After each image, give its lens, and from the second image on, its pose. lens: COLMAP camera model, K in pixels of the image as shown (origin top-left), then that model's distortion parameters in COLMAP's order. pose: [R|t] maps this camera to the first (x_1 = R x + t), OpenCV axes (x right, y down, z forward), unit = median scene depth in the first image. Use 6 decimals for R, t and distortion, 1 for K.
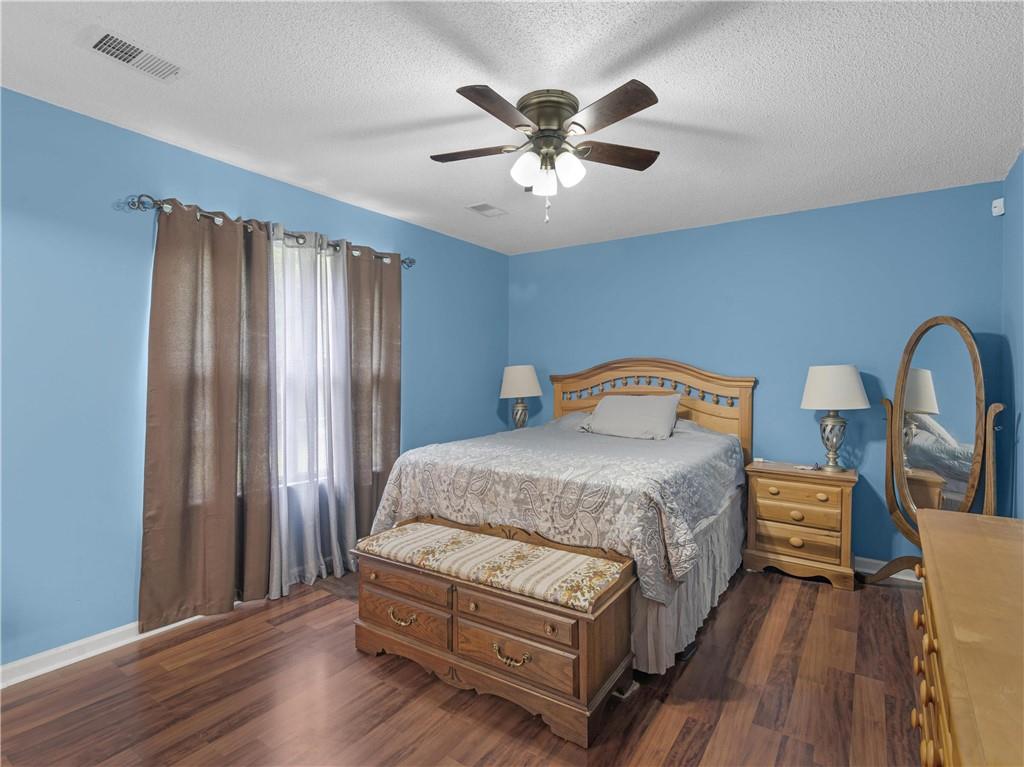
lens RADIAL K [[551.9, 0, 517.5], [0, 551.9, 381.2], [0, 0, 1]] dist [0.007499, -0.000995]
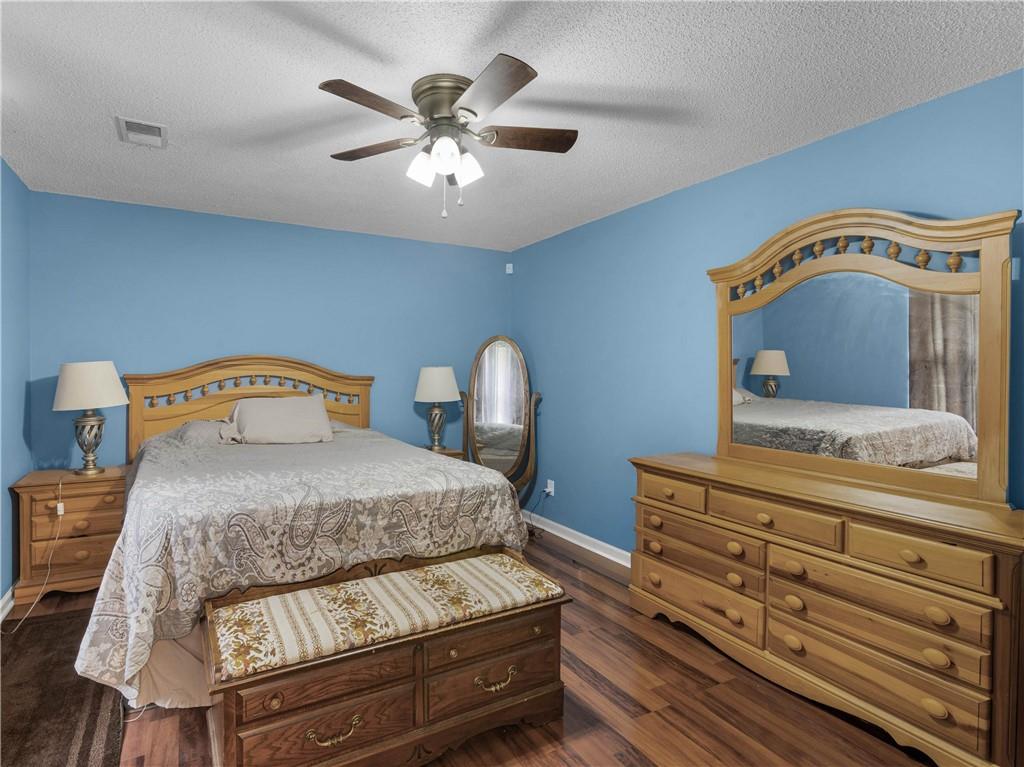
lens RADIAL K [[508.2, 0, 514.1], [0, 508.2, 381.0], [0, 0, 1]] dist [0.011518, 0.000251]
pose [[0.459170, -0.016760, 0.888190, -0.600527], [0.003721, 0.999850, 0.016943, -0.023602], [-0.888341, -0.004475, 0.459163, 0.451528]]
